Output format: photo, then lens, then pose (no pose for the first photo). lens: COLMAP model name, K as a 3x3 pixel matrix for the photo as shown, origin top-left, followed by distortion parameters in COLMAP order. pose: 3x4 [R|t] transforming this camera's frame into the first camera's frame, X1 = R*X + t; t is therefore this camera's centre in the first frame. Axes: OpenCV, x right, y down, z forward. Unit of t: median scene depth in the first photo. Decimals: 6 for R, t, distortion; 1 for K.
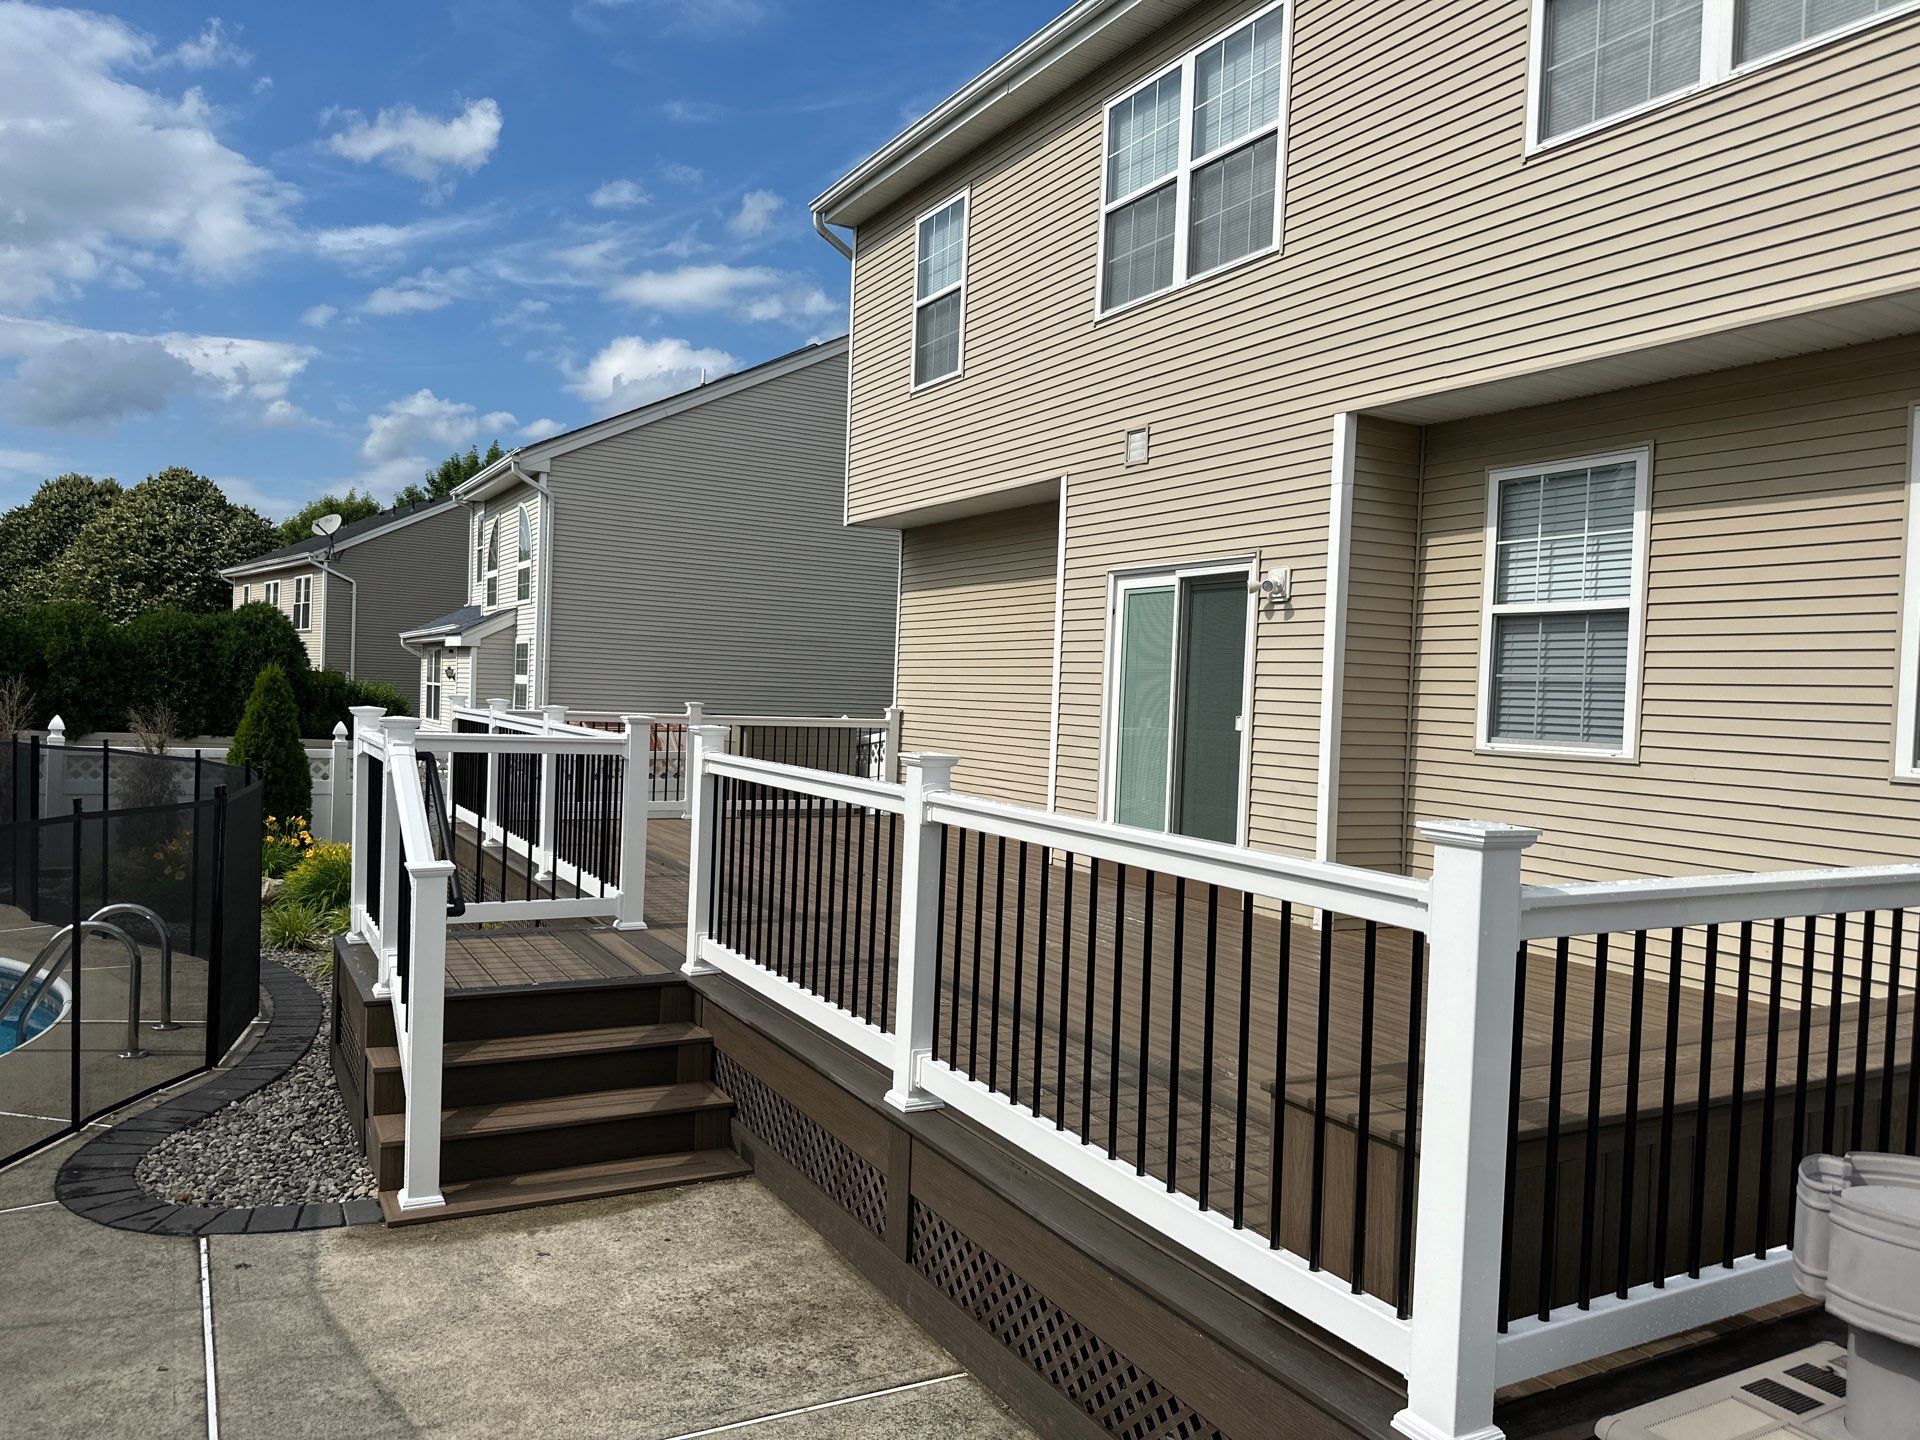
lens RADIAL K [[1374.7, 0, 940.0], [0, 1374.7, 729.0], [0, 0, 1]] dist [0.001219, 0.001592]
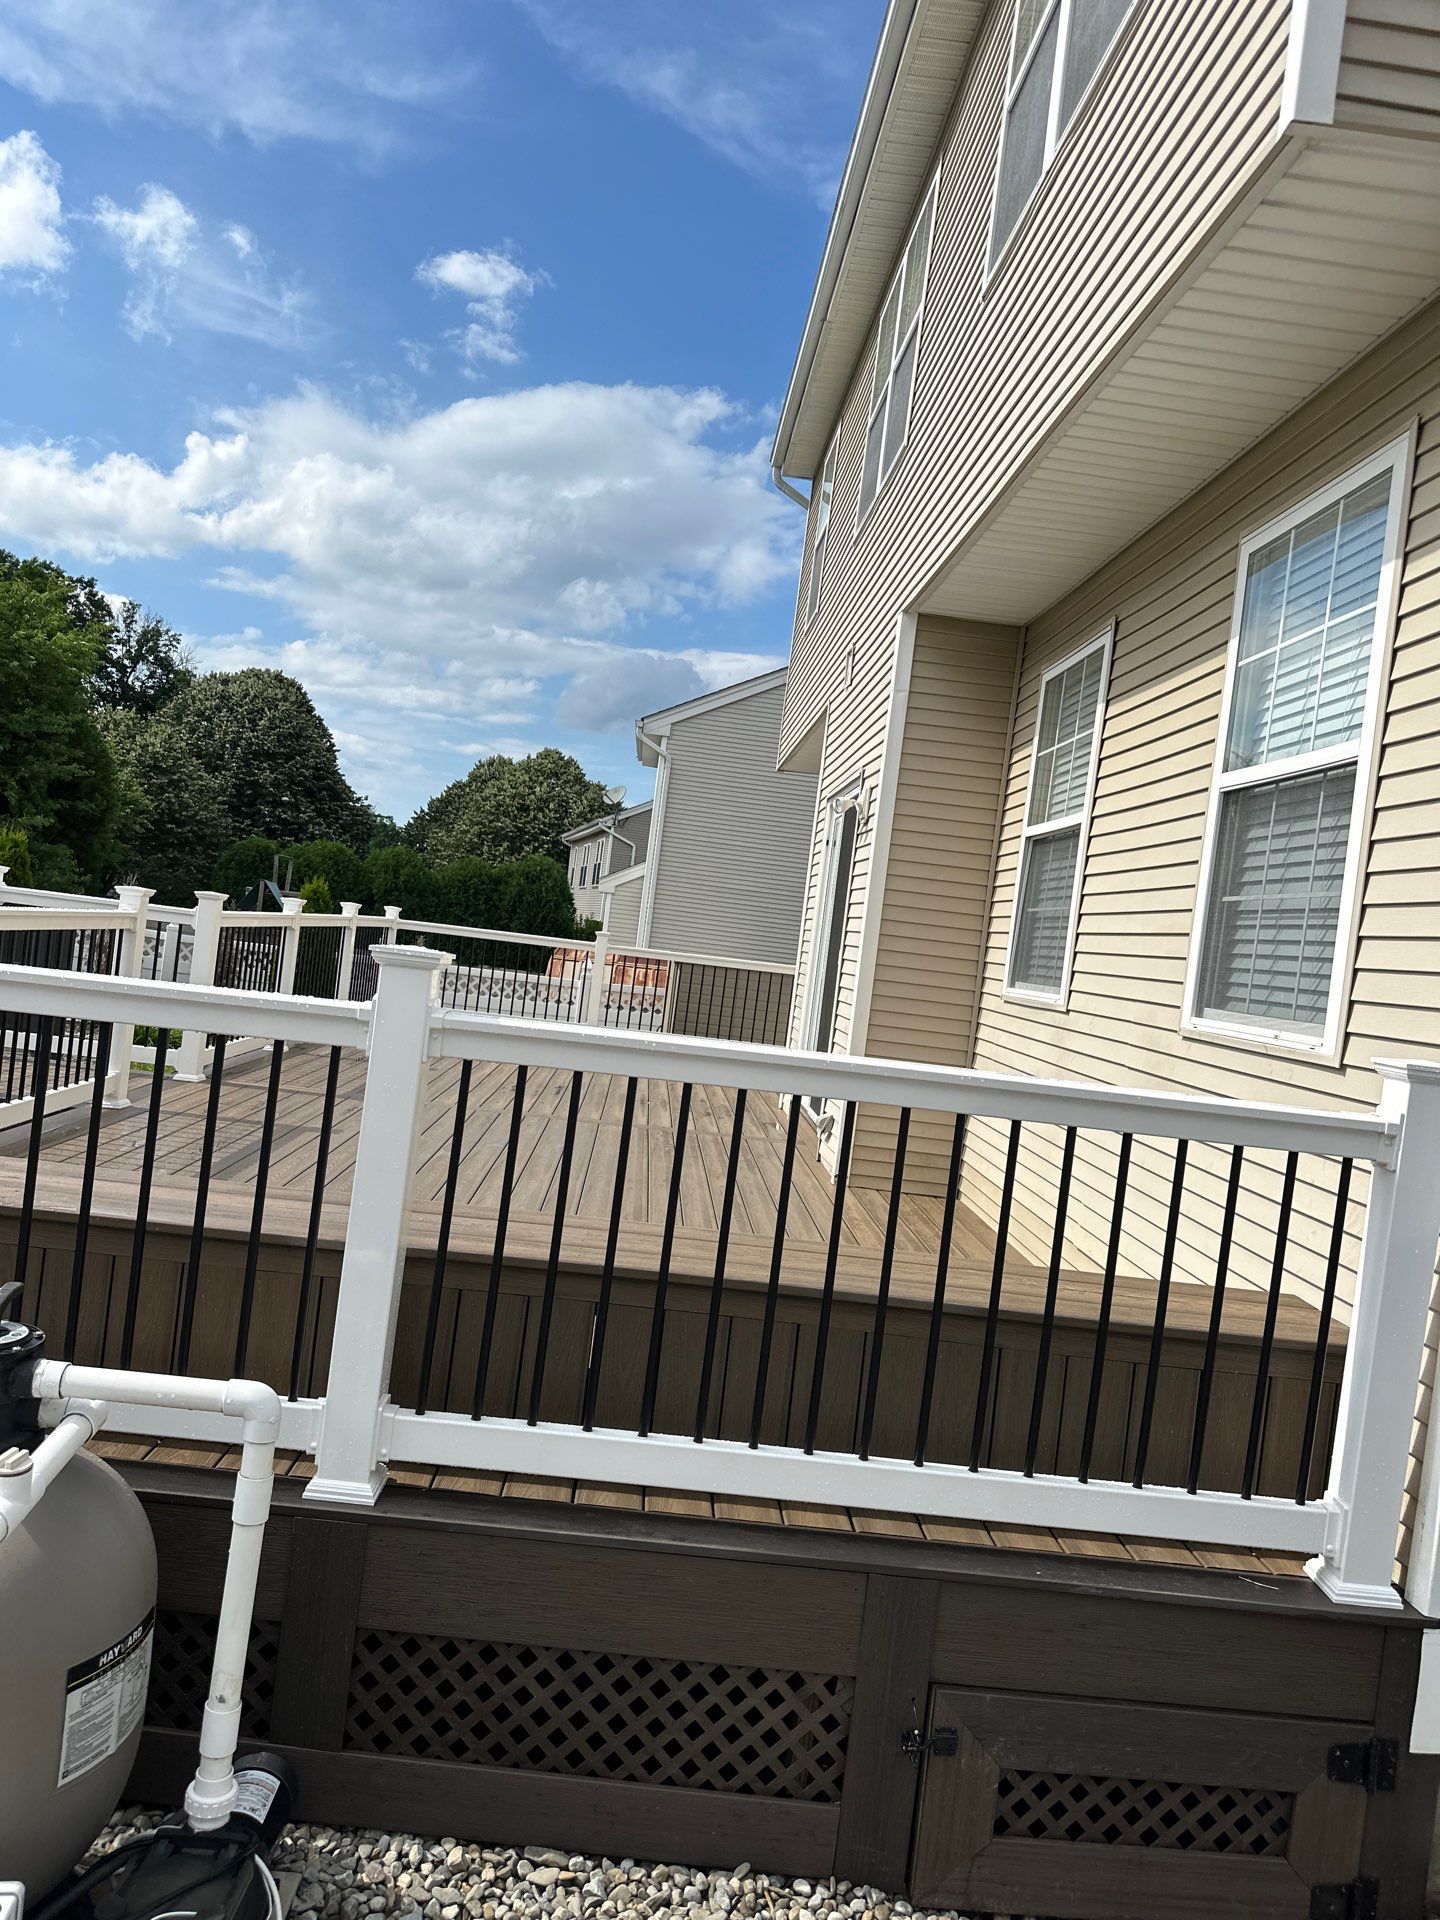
lens RADIAL K [[1374.7, 0, 728.6], [0, 1374.7, 948.1], [0, 0, 1]] dist [0.001219, 0.001592]
pose [[0.886593, 0.076395, -0.456199, 0.115691], [-0.104306, 0.993883, -0.036277, 0.006334], [0.450637, 0.079747, 0.889138, 0.027868]]
